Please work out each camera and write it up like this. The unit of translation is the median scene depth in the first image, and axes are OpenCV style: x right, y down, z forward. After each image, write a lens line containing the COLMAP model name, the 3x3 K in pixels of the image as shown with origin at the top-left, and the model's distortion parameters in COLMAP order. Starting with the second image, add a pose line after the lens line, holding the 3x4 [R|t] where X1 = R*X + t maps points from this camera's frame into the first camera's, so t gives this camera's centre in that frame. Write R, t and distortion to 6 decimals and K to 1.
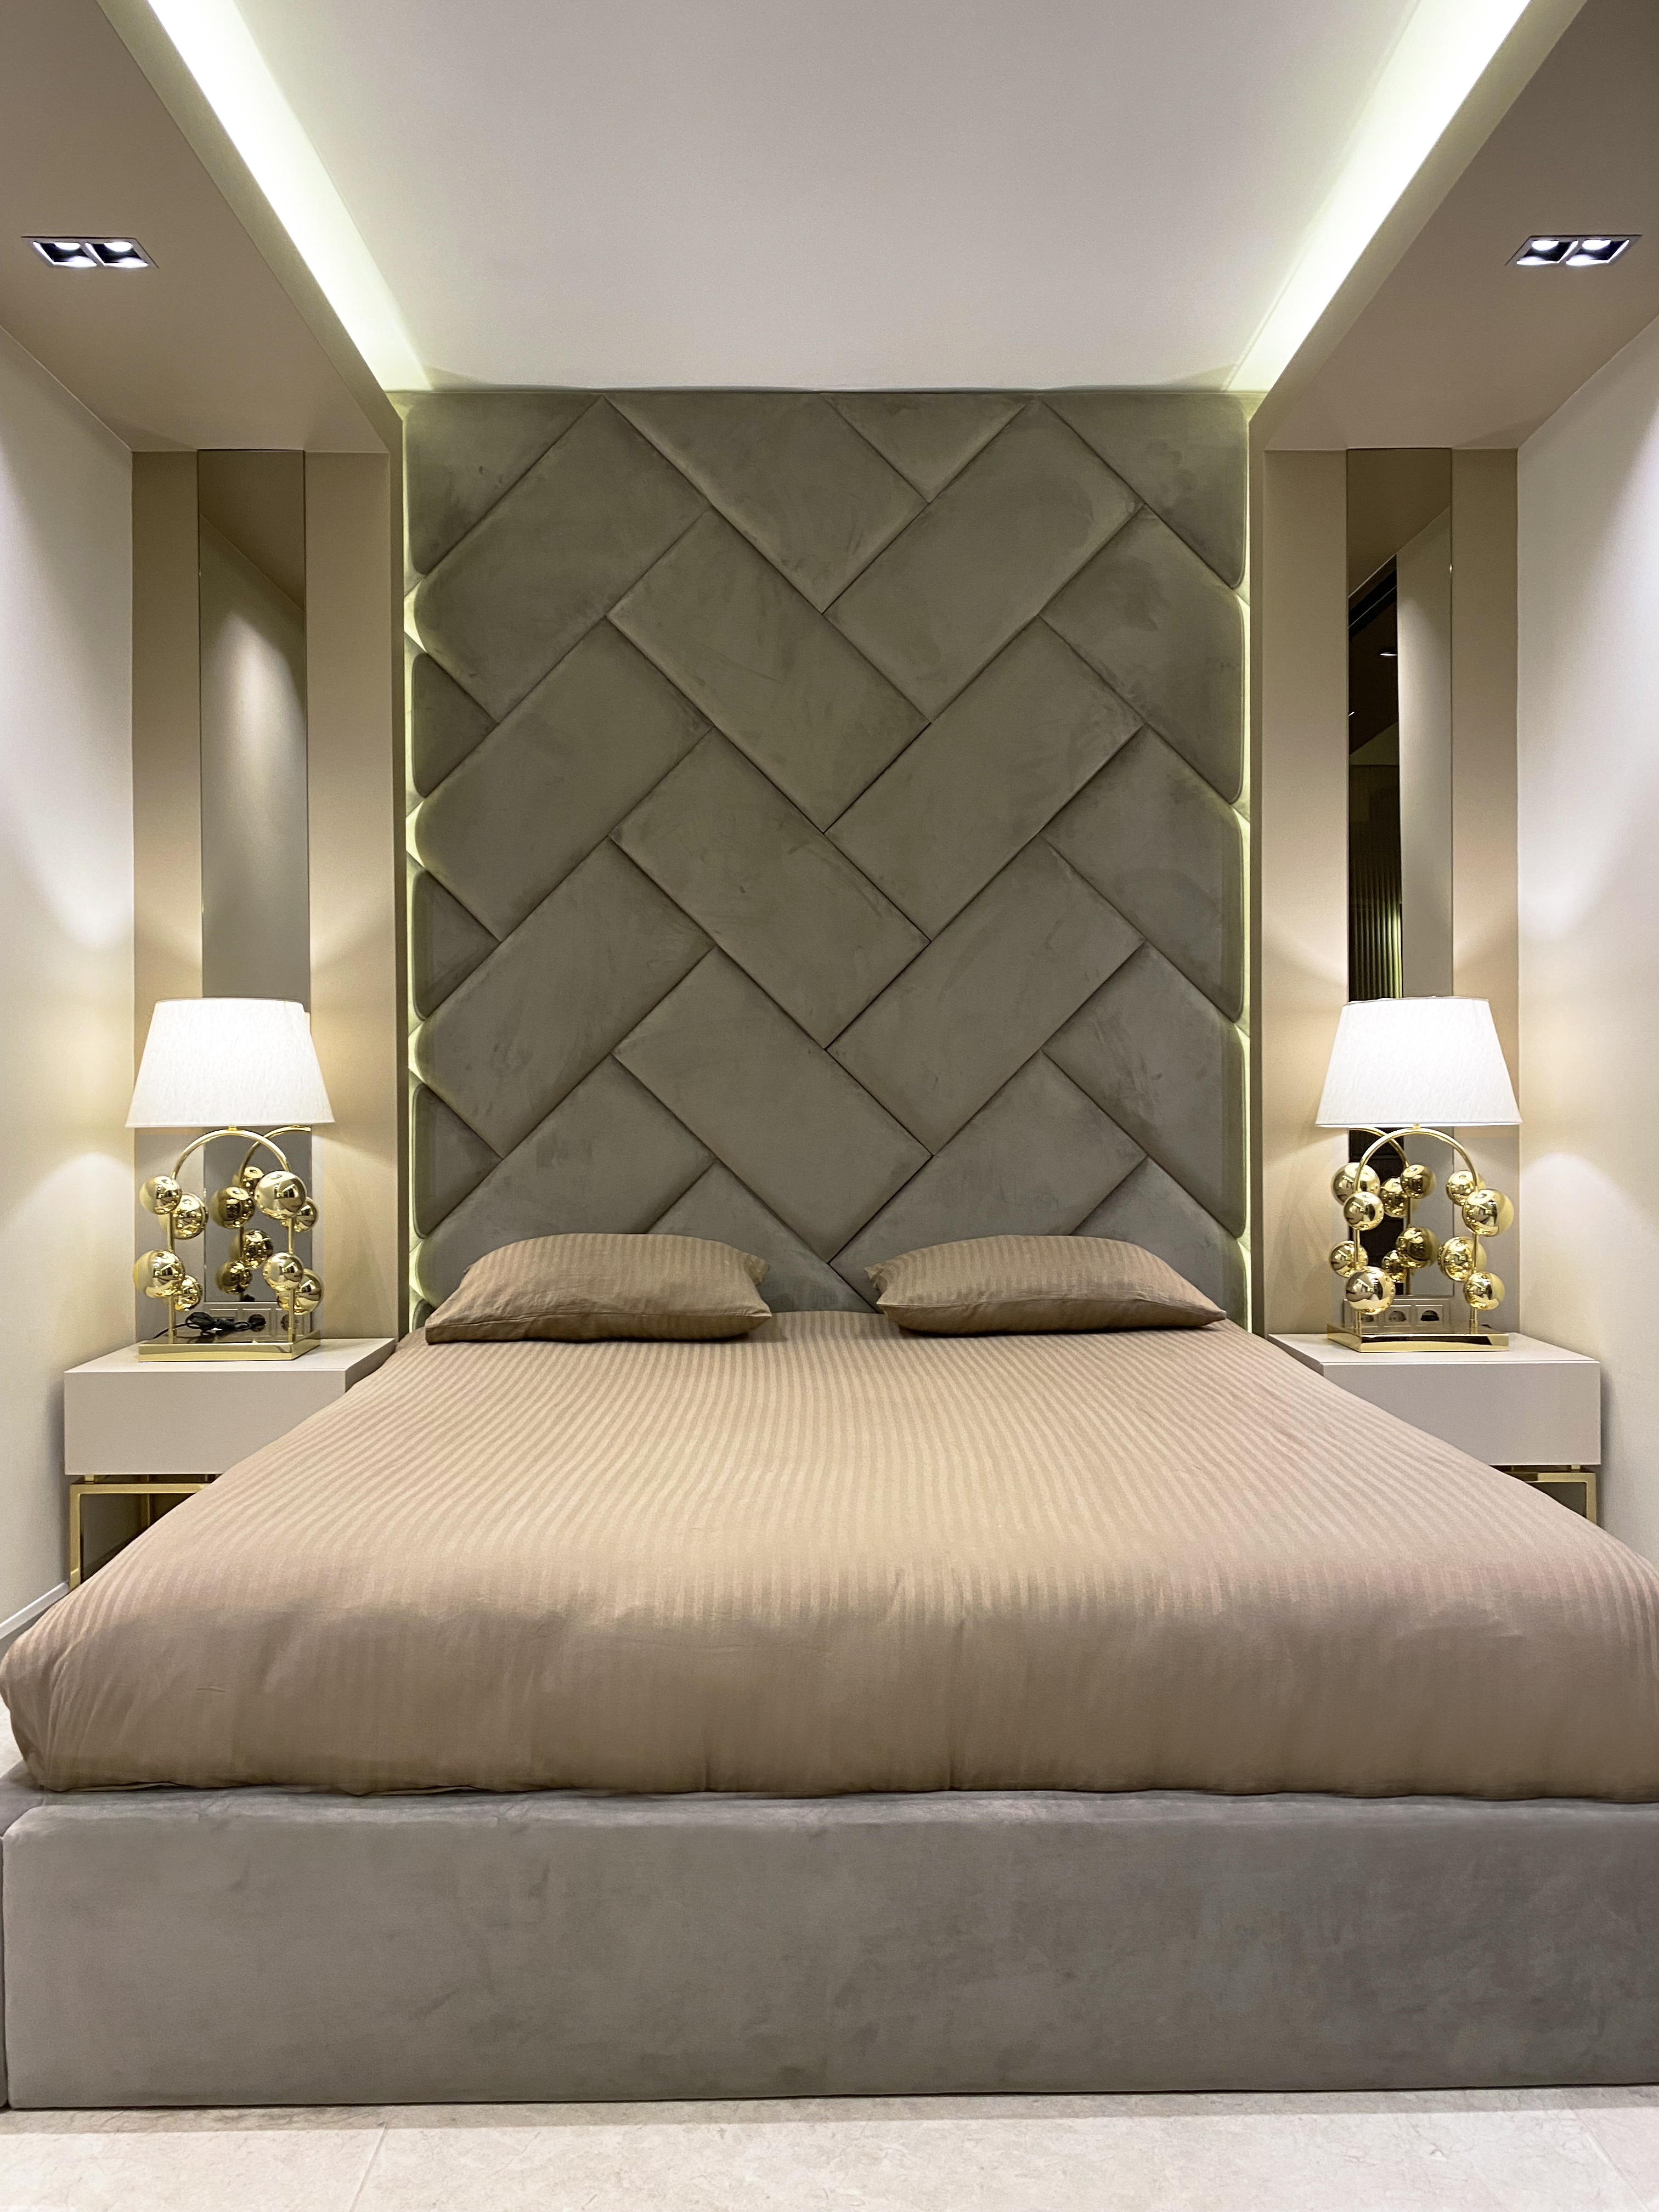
lens RADIAL K [[1694.7, 0, 811.6], [0, 1694.7, 1115.0], [0, 0, 1]] dist [0.053399, -0.054027]
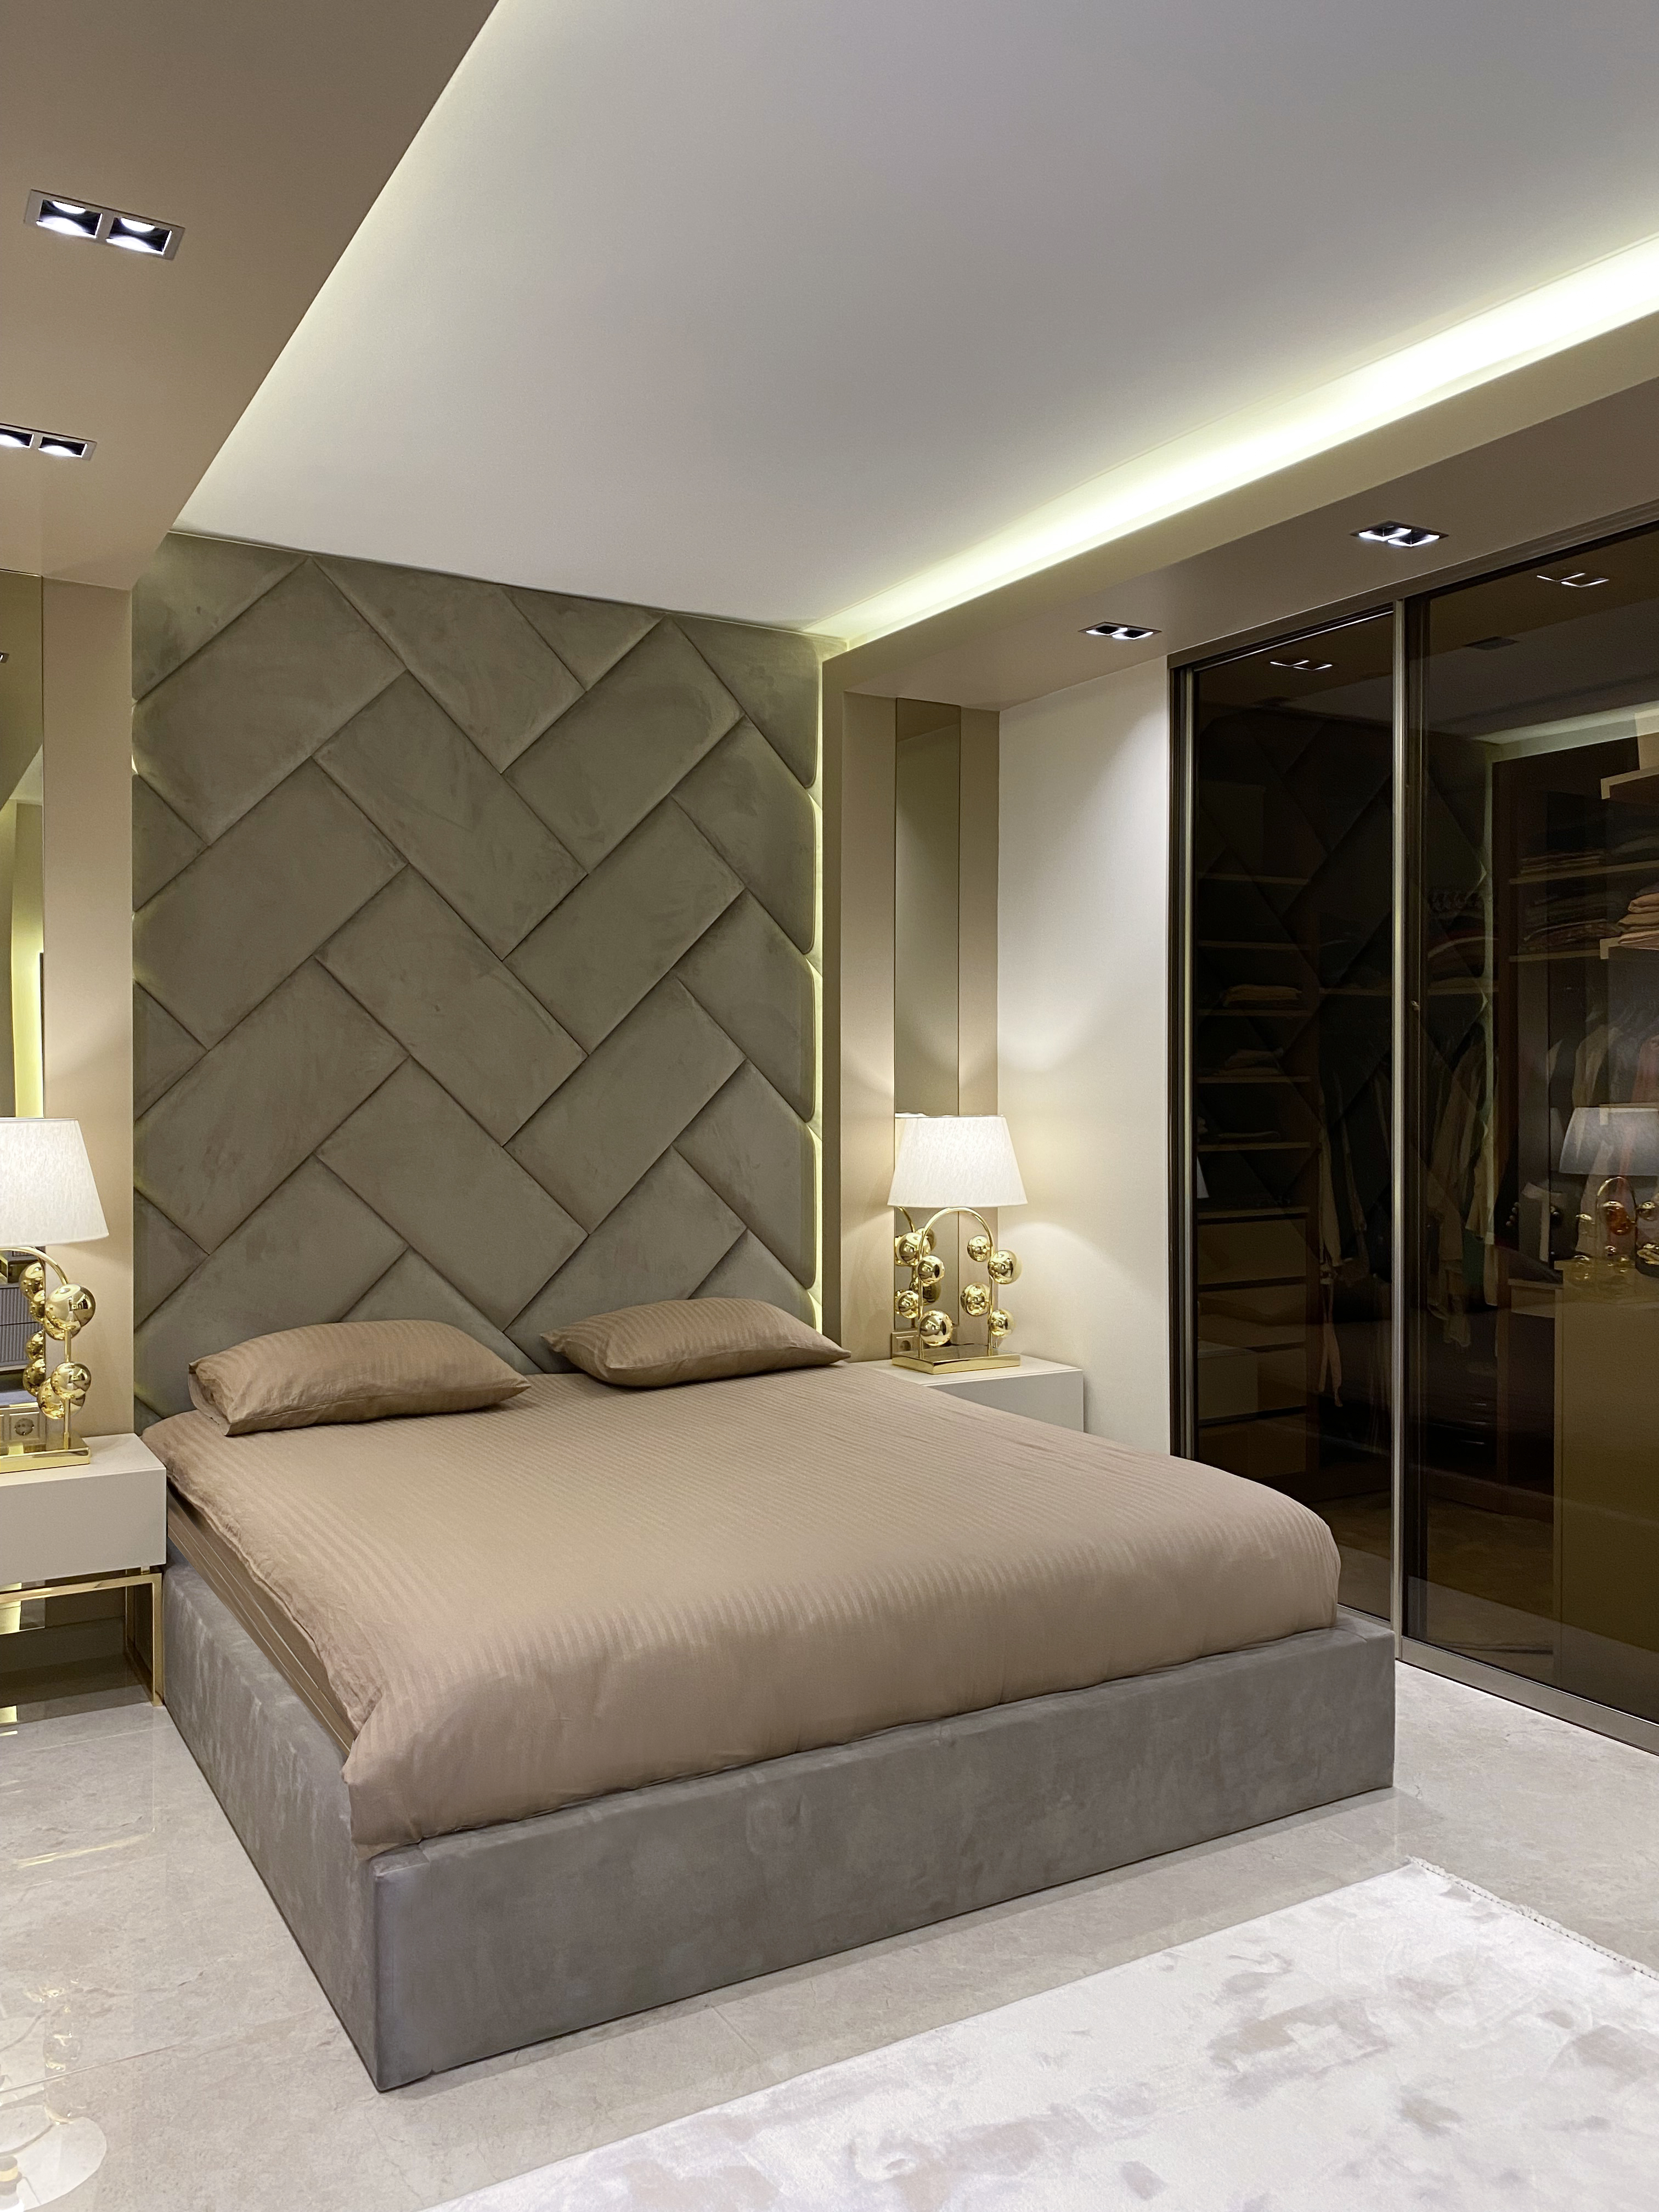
lens RADIAL K [[1694.7, 0, 828.8], [0, 1694.7, 1095.7], [0, 0, 1]] dist [0.053399, -0.054027]
pose [[0.867379, 0.003439, 0.497636, -0.382168], [-0.000072, 0.999977, -0.006786, -0.066987], [-0.497648, 0.005850, 0.867359, -0.122147]]
